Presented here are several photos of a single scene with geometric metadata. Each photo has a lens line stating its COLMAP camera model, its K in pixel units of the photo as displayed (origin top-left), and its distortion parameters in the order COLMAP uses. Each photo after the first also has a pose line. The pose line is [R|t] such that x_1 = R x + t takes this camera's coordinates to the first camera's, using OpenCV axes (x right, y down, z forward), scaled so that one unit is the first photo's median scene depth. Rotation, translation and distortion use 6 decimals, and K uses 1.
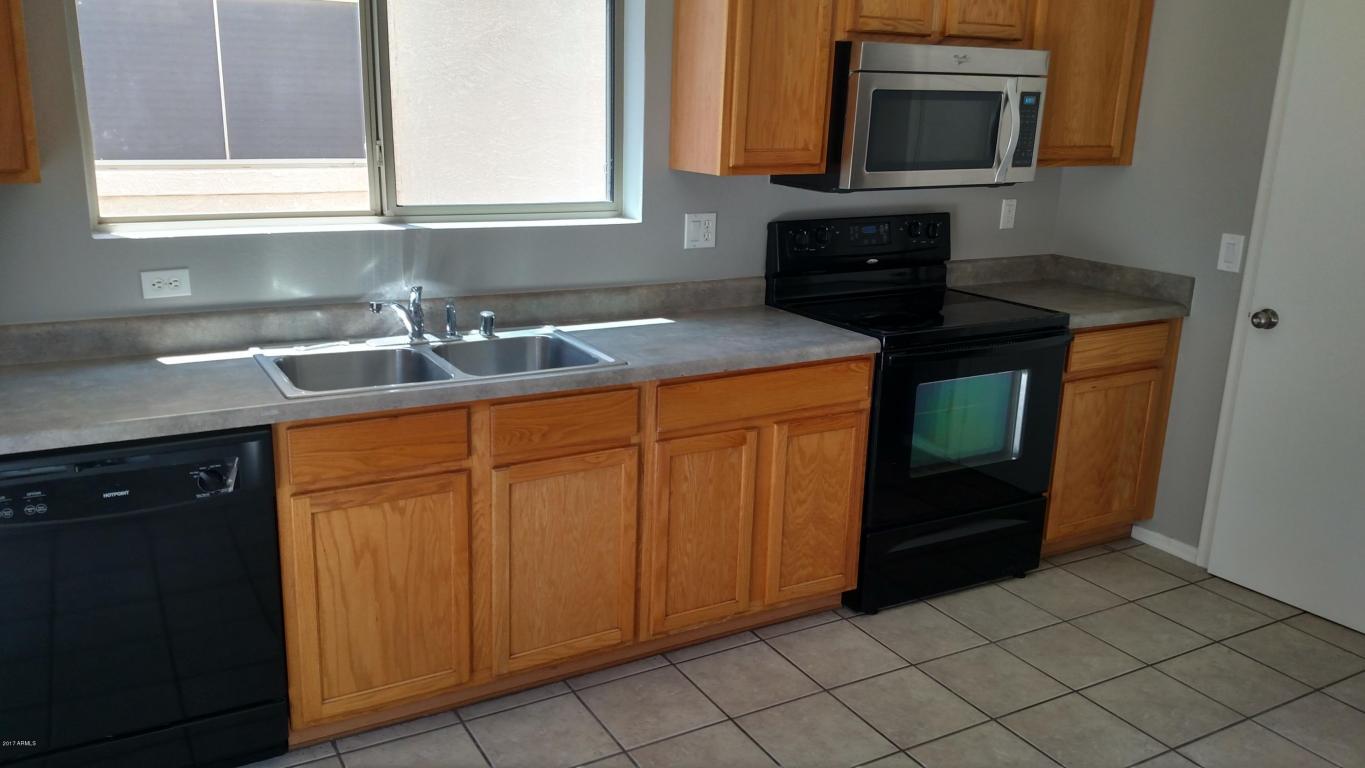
lens RADIAL K [[1058.2, 0, 682.0], [0, 1058.2, 384.9], [0, 0, 1]] dist [0.268744, -0.697305]
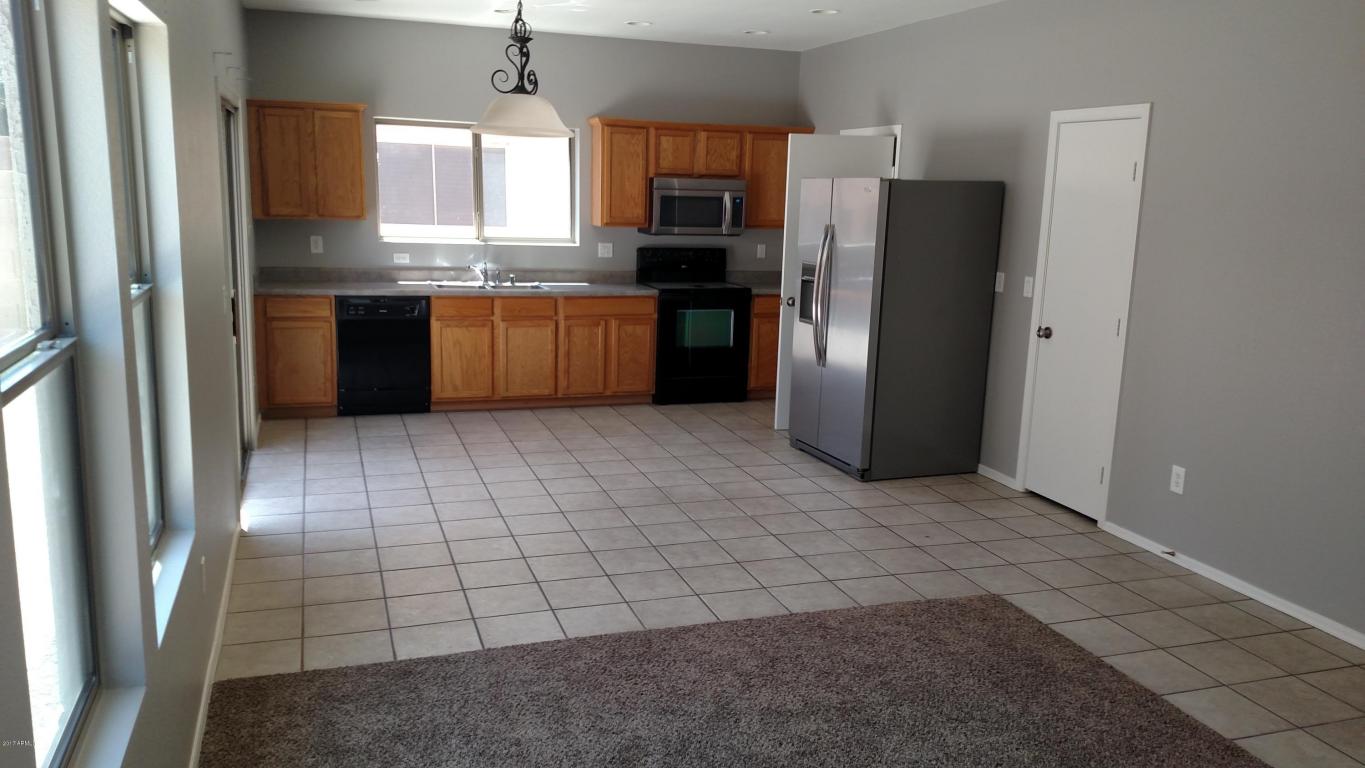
lens RADIAL K [[1058.2, 0, 682.0], [0, 1058.2, 384.9], [0, 0, 1]] dist [0.268744, -0.697305]
pose [[0.982068, 0.038854, -0.184481, 0.756496], [-0.053205, 0.995876, -0.073489, 0.388286], [0.180865, 0.081986, 0.980085, -1.558829]]
